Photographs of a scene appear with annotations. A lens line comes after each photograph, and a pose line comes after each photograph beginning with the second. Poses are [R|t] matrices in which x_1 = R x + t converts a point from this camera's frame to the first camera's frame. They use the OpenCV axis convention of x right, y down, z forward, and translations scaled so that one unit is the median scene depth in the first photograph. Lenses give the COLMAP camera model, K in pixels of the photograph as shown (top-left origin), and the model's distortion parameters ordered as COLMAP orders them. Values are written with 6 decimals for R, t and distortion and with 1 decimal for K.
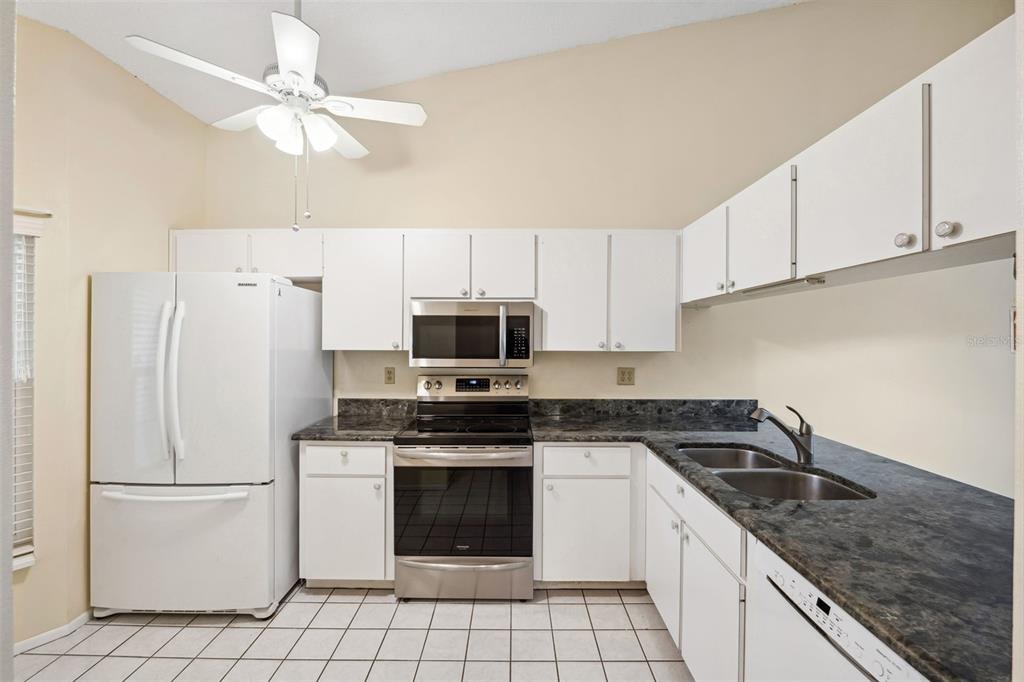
lens RADIAL K [[419.7, 0, 511.7], [0, 419.7, 339.8], [0, 0, 1]] dist [-0.005854, 0.000989]
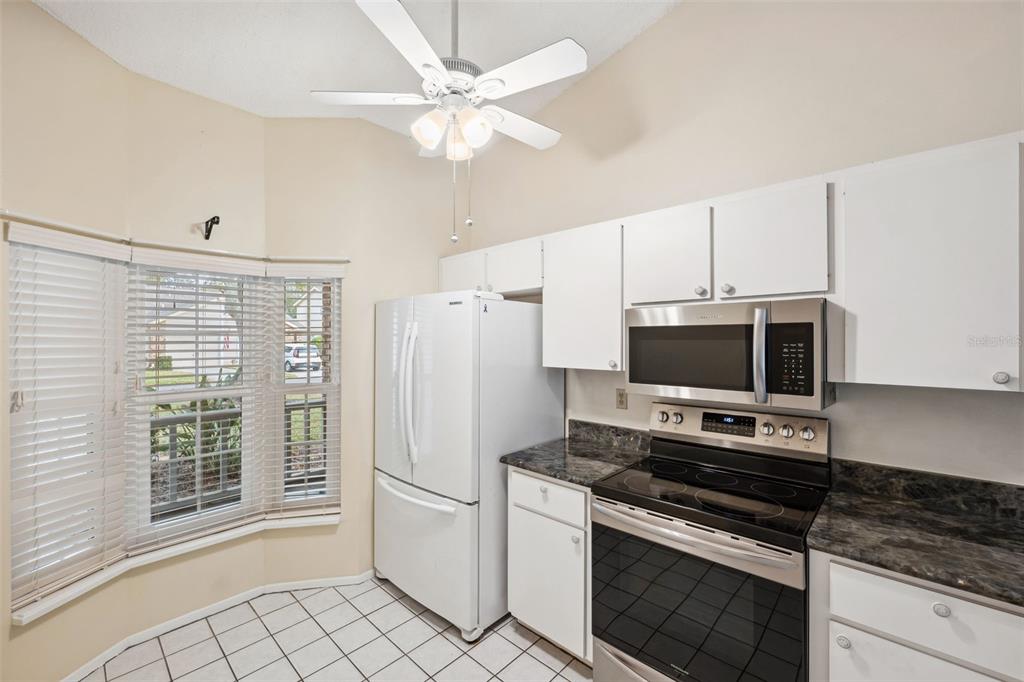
lens RADIAL K [[419.7, 0, 512.7], [0, 419.7, 338.6], [0, 0, 1]] dist [-0.005854, 0.000989]
pose [[0.733102, -0.007611, -0.680076, 0.130071], [0.000280, 0.999941, -0.010888, -0.027669], [0.680119, 0.007791, 0.733061, 0.281190]]
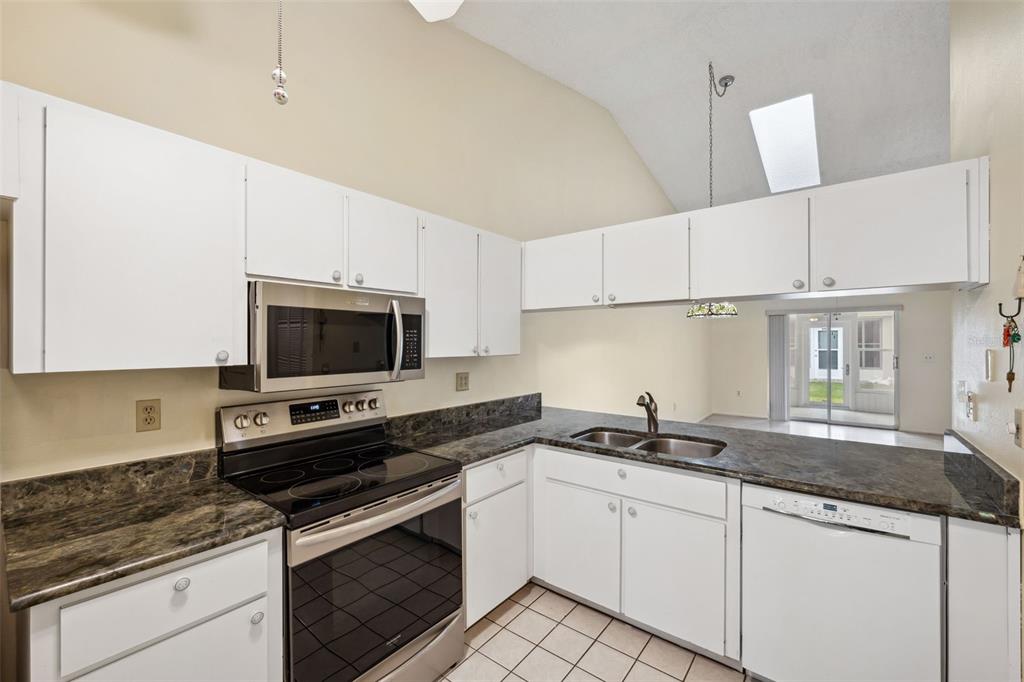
lens RADIAL K [[419.7, 0, 508.9], [0, 419.7, 341.4], [0, 0, 1]] dist [-0.005854, 0.000989]
pose [[0.618753, -0.002468, 0.785581, -0.480668], [0.007170, 0.999971, -0.002506, -0.003249], [-0.785553, 0.007183, 0.618753, 0.361477]]
